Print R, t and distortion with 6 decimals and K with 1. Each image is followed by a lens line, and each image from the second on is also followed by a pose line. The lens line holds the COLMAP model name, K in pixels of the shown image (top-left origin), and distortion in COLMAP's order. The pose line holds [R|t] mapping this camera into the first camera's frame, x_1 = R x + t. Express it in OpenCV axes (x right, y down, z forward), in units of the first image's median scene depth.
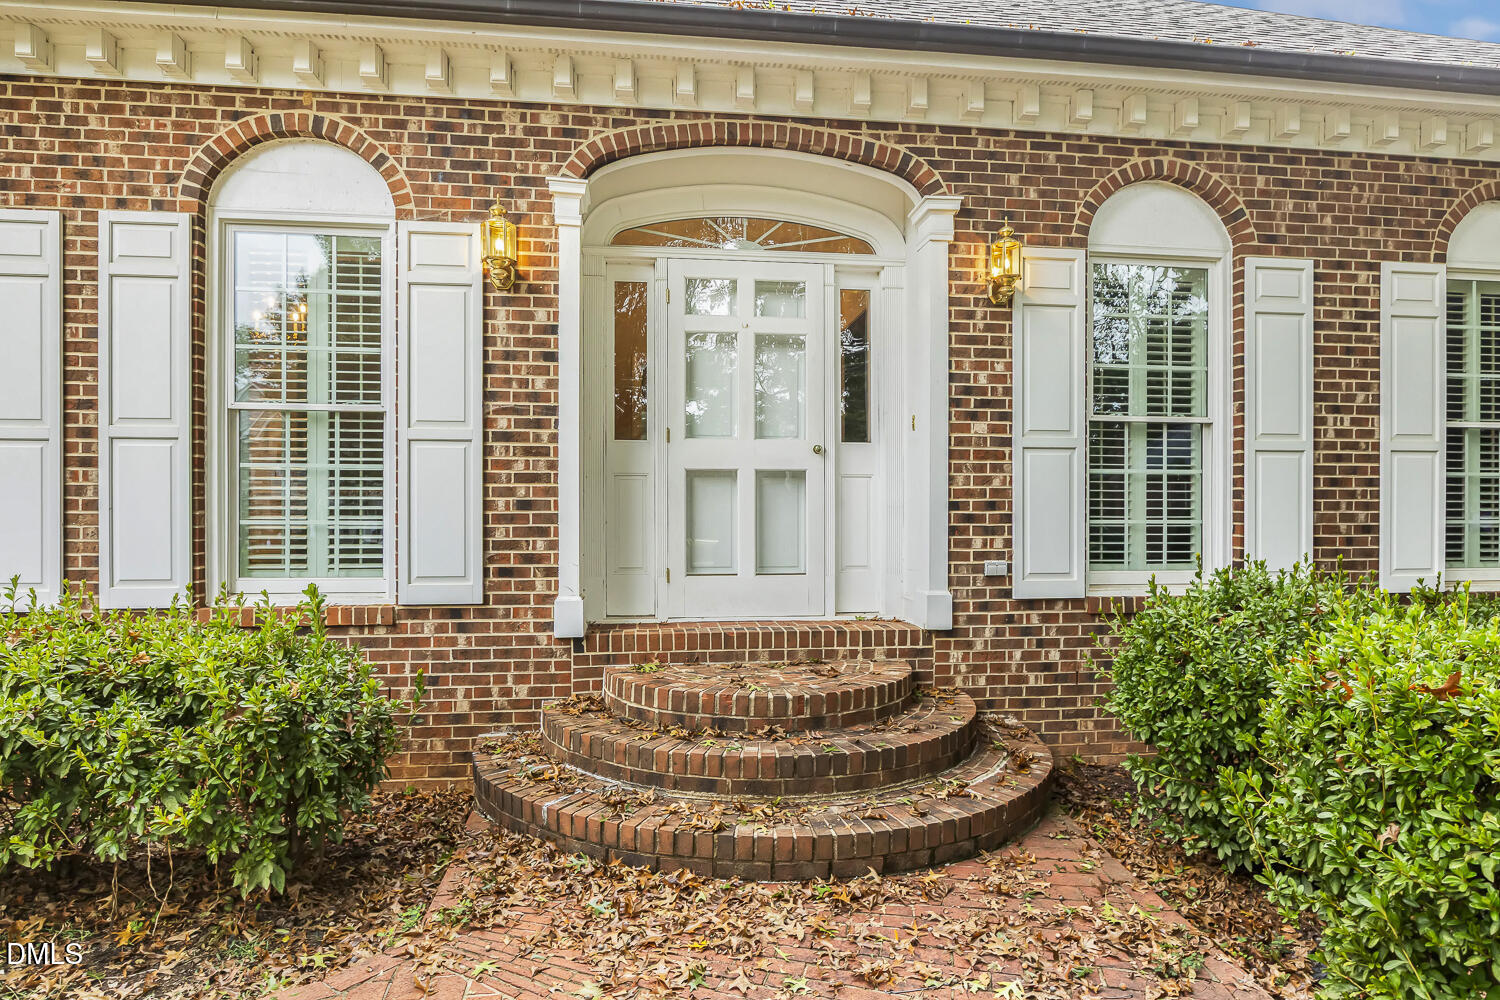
lens RADIAL K [[833.9, 0, 738.5], [0, 833.9, 508.2], [0, 0, 1]] dist [-0.004111, -0.001513]
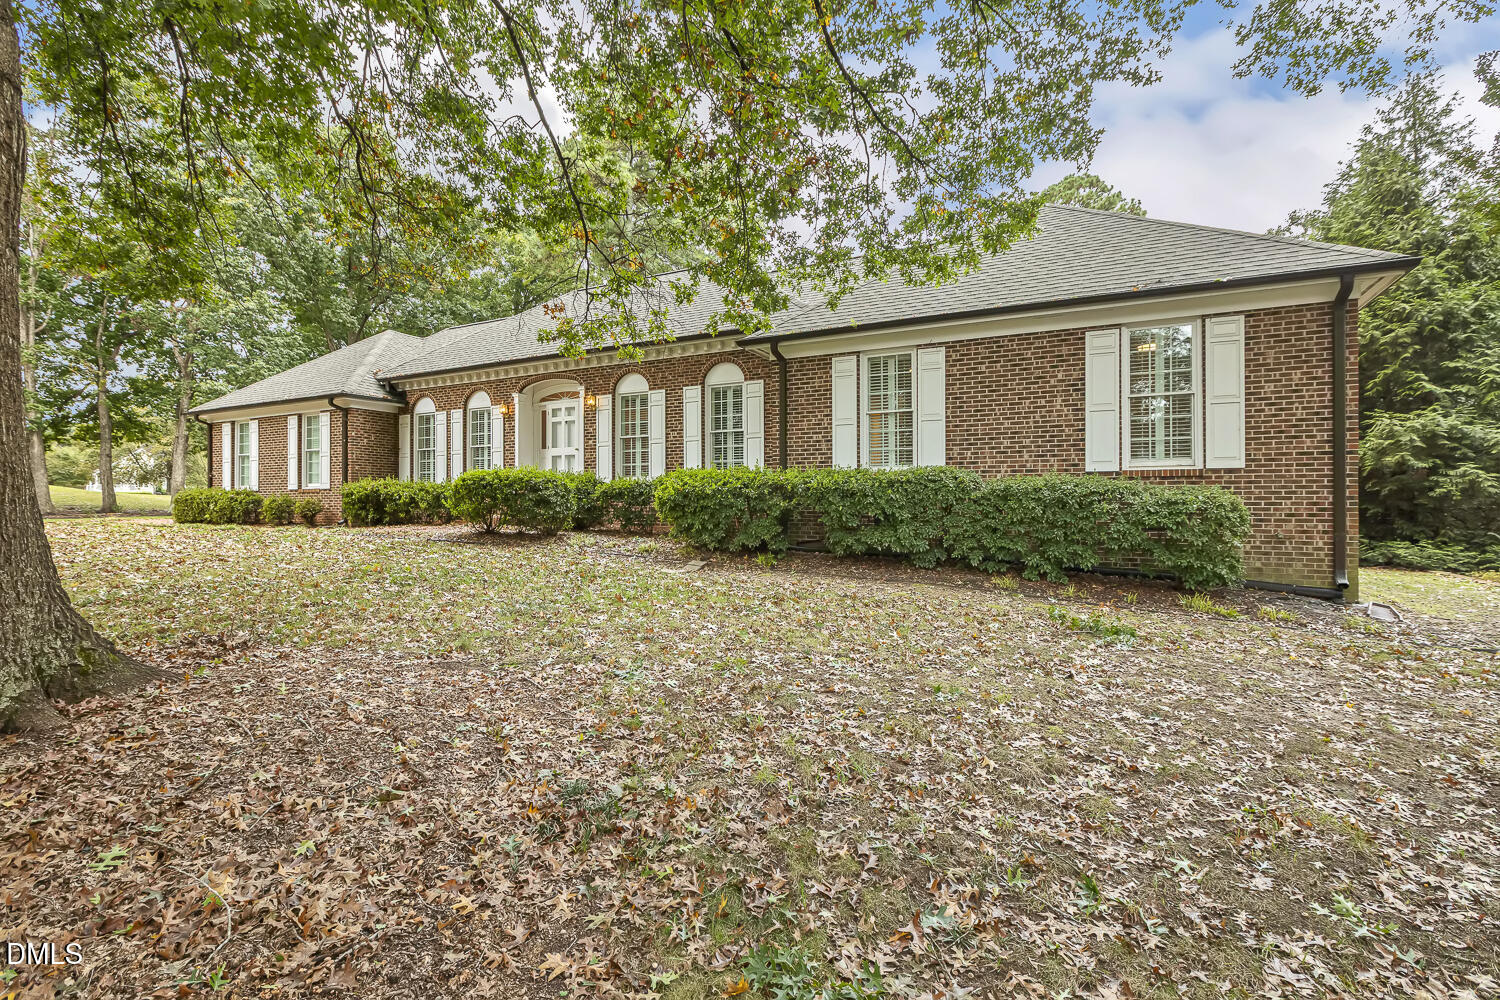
lens RADIAL K [[694.9, 0, 754.0], [0, 694.9, 501.8], [0, 0, 1]] dist [-0.004381, 0.001434]
pose [[0.826456, -0.006879, -0.562959, 2.815073], [0.006720, 0.999975, -0.002355, 0.203880], [0.562961, -0.001837, 0.826482, -1.319484]]
